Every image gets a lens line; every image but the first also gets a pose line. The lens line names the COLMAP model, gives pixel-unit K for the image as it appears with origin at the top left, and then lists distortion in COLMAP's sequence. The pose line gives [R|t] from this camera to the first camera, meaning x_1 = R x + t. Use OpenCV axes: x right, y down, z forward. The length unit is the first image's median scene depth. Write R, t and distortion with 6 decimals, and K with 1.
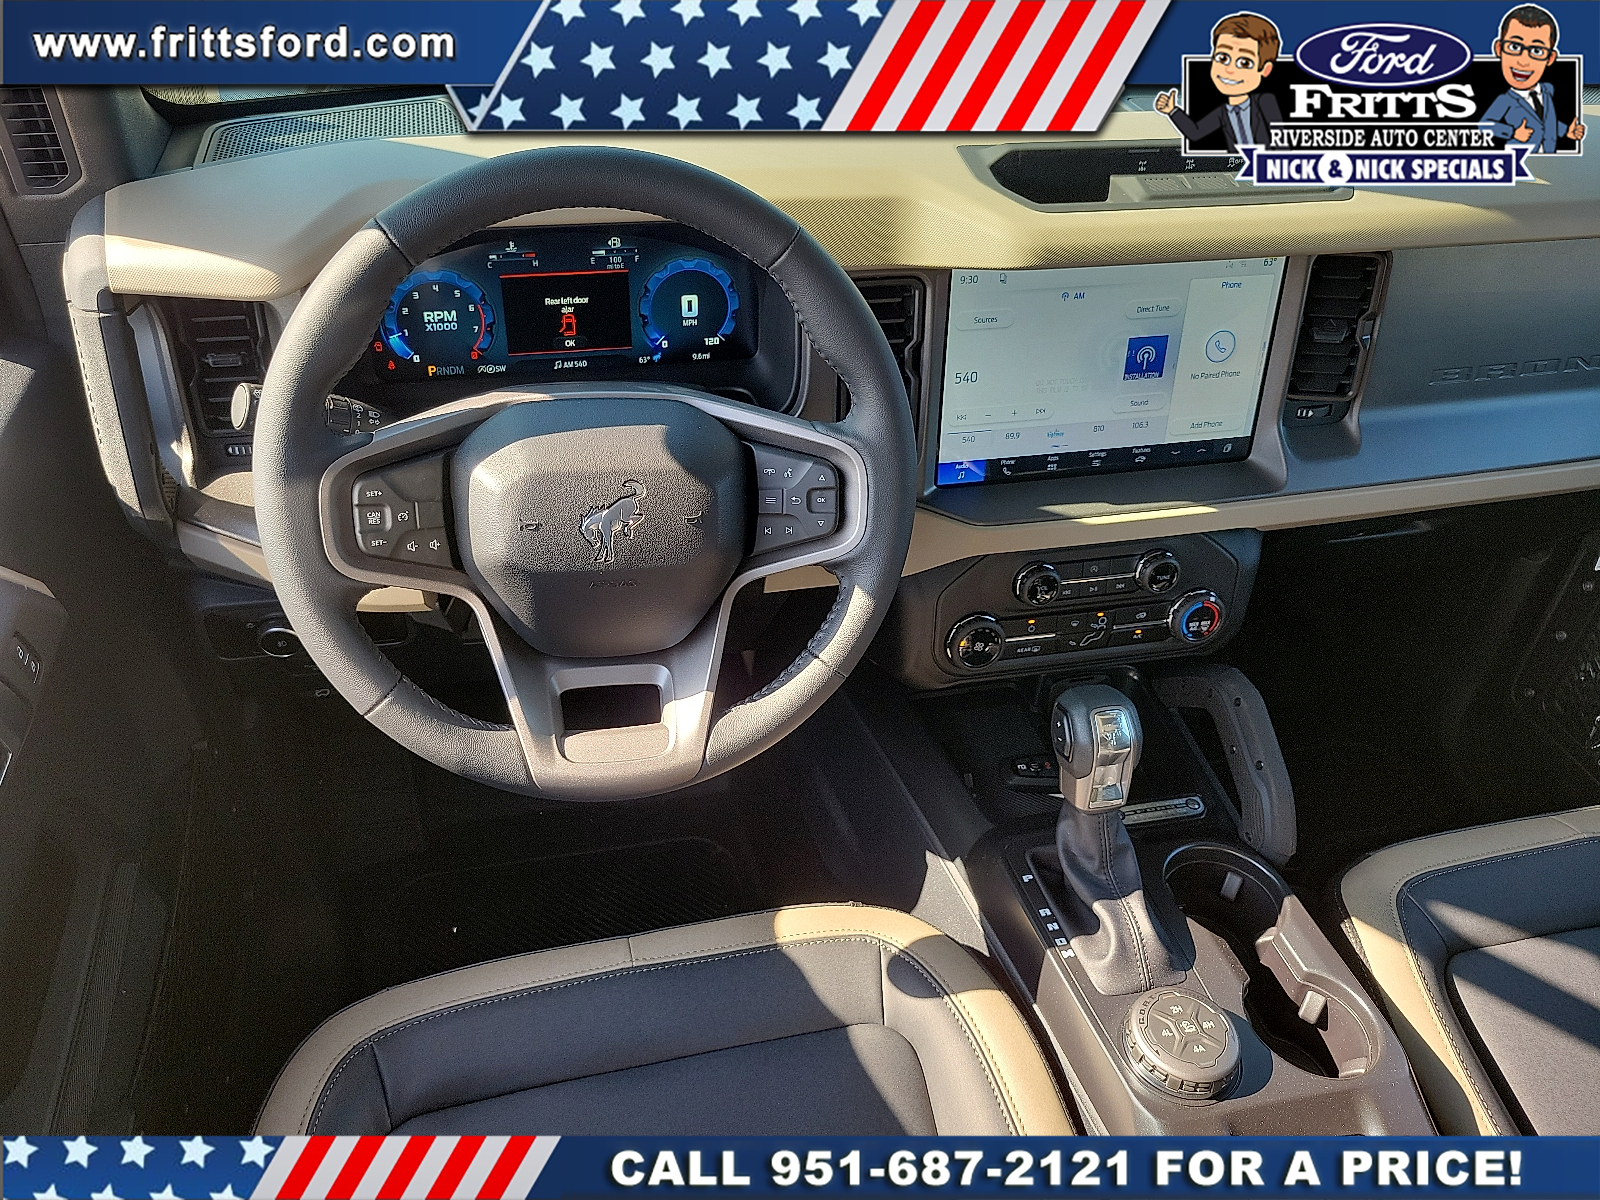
lens RADIAL K [[1234.1, 0, 795.9], [0, 1234.1, 590.7], [0, 0, 1]] dist [0.061396, -0.001170]
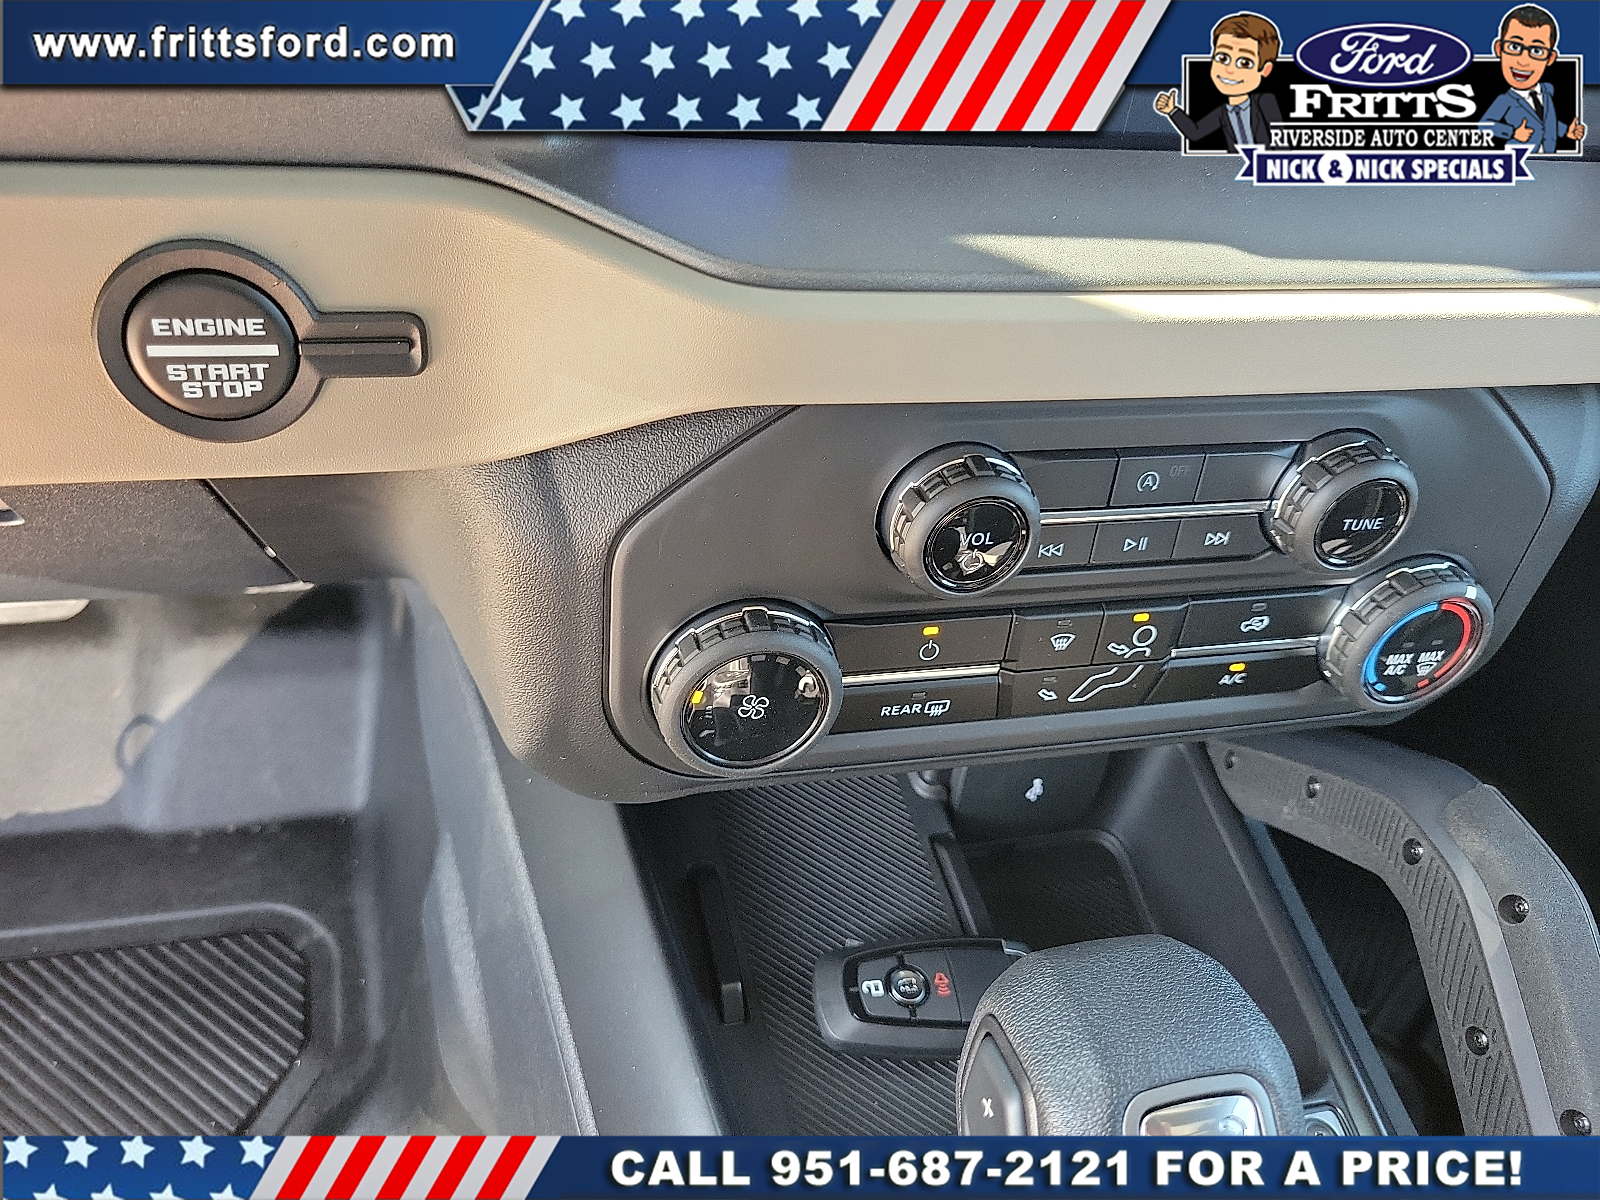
lens RADIAL K [[1208.3, 0, 791.8], [0, 1208.3, 608.2], [0, 0, 1]] dist [0.003177, -0.001174]
pose [[0.995878, 0.065754, 0.062484, 0.149491], [-0.074067, 0.987133, 0.141711, -0.024207], [-0.052362, -0.145755, 0.987934, 0.770429]]
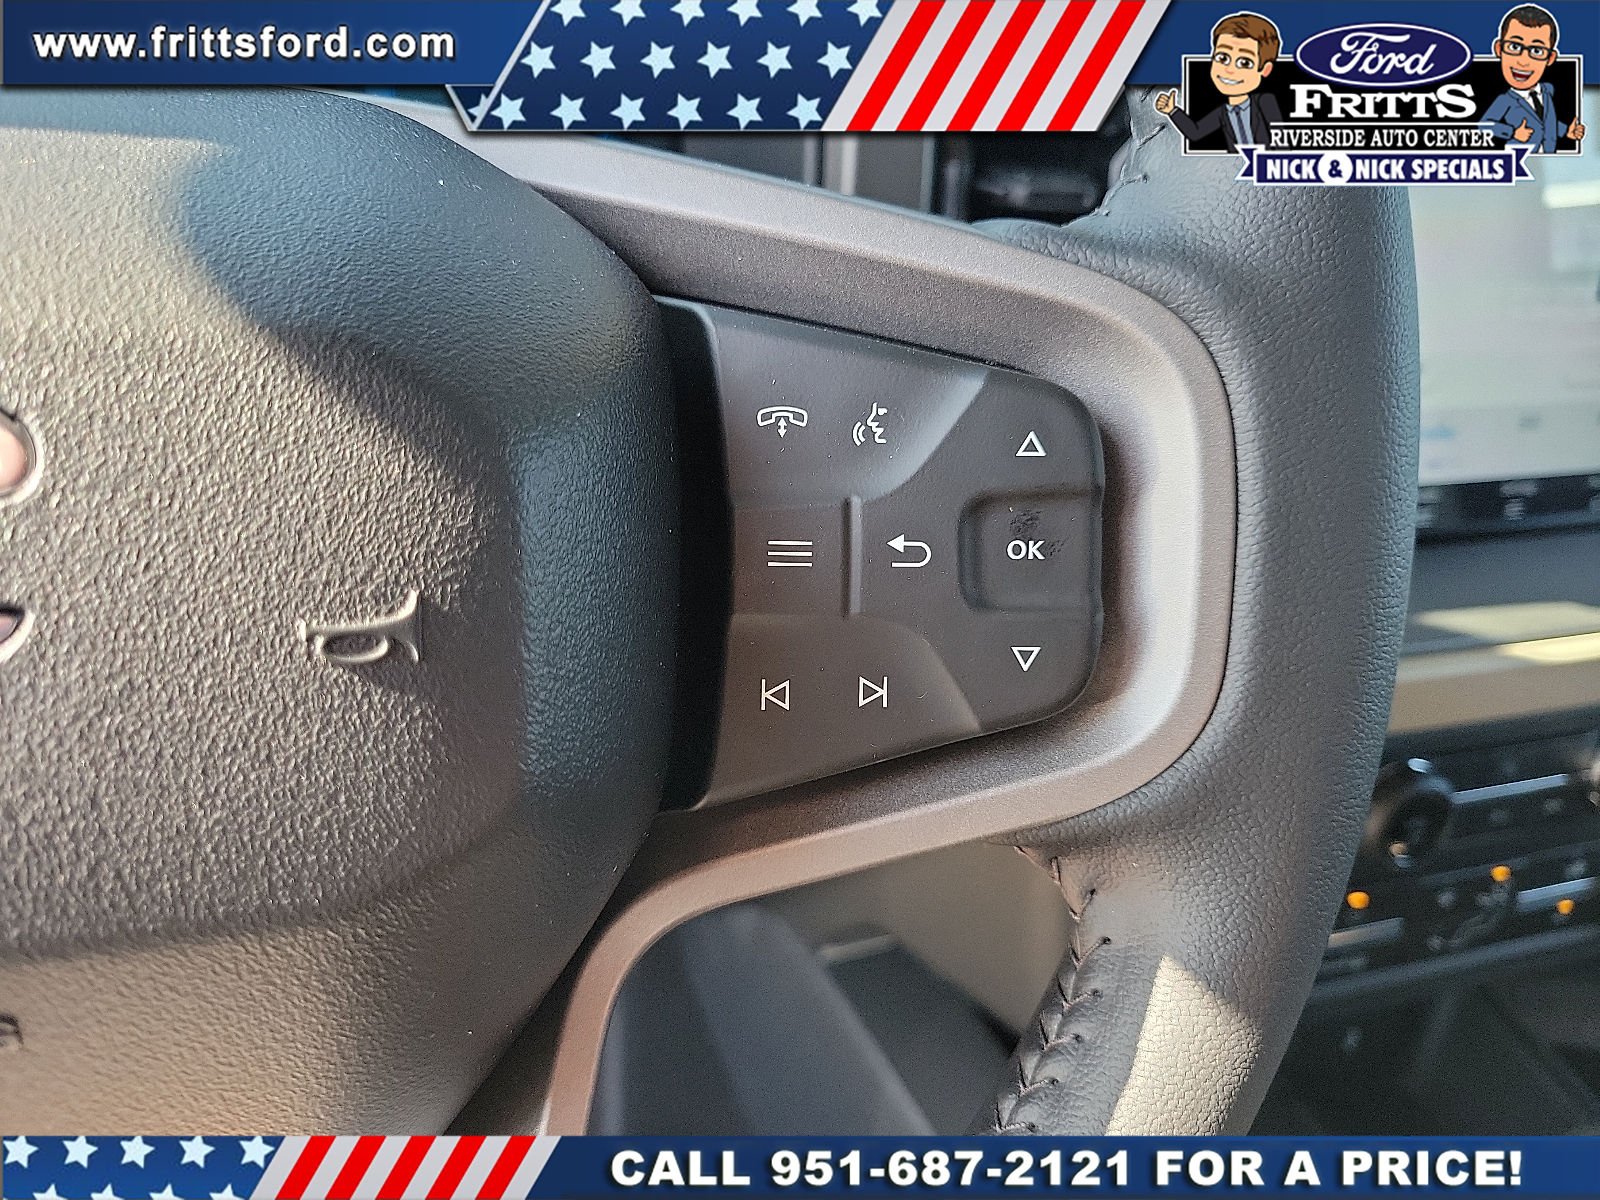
lens RADIAL K [[1208.3, 0, 791.8], [0, 1208.3, 608.2], [0, 0, 1]] dist [0.003177, -0.001174]
pose [[0.996949, -0.022085, 0.074865, -0.029324], [0.030787, 0.992636, -0.117154, -0.033211], [-0.071726, 0.119102, 0.990288, 0.663260]]
